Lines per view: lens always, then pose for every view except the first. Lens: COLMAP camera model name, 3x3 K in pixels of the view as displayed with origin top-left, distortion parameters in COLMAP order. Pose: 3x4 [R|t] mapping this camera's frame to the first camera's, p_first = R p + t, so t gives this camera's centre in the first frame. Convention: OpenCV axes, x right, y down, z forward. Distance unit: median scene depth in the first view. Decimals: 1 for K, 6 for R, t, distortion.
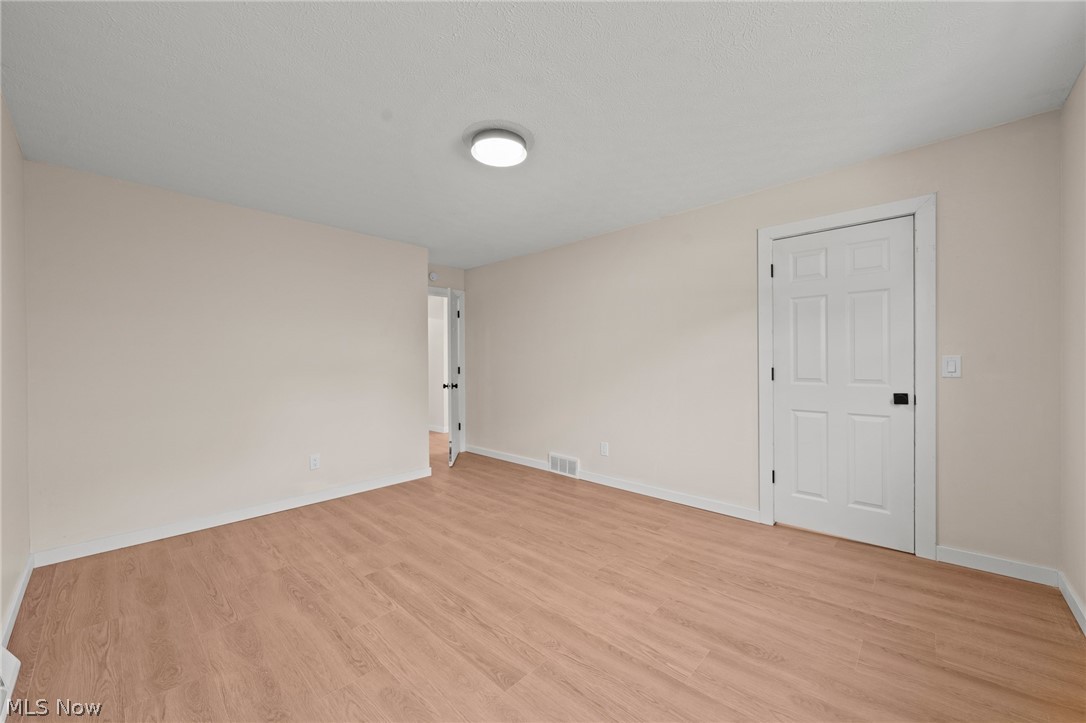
lens RADIAL K [[419.9, 0, 541.1], [0, 419.9, 361.1], [0, 0, 1]] dist [0.000831, 0.000147]
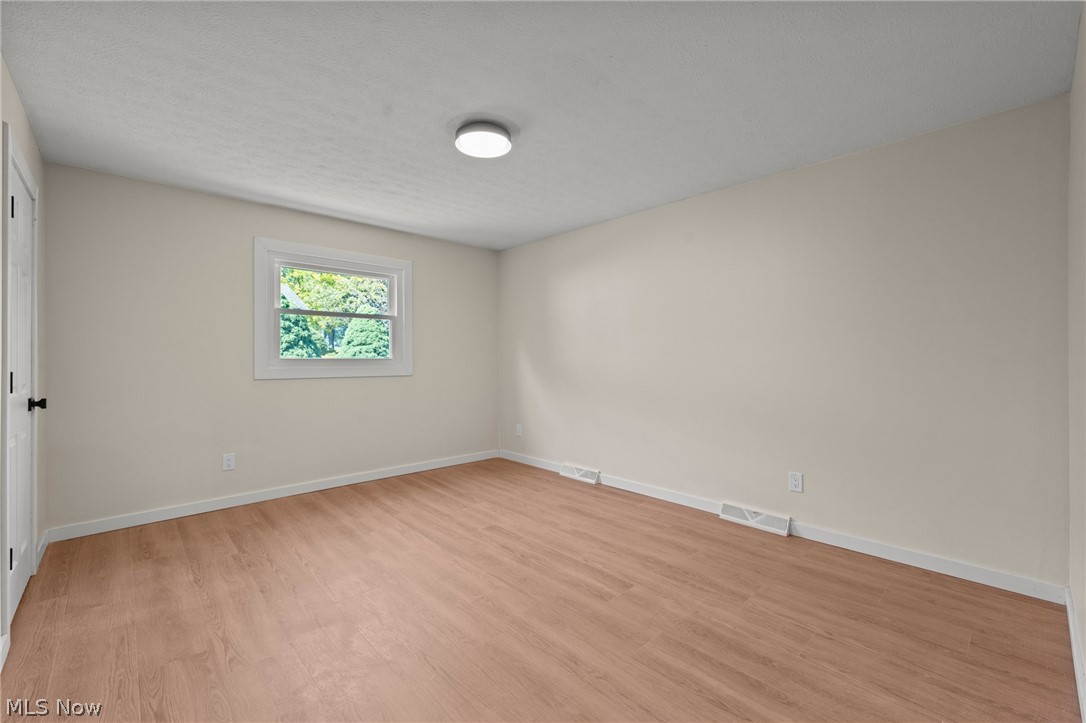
lens RADIAL K [[443.9, 0, 545.7], [0, 443.9, 358.4], [0, 0, 1]] dist [-0.003220, 0.001317]
pose [[-0.998706, 0.014679, 0.048684, -0.314547], [0.014982, 0.999871, 0.005848, 0.004271], [-0.048592, 0.006570, -0.998797, 2.216336]]
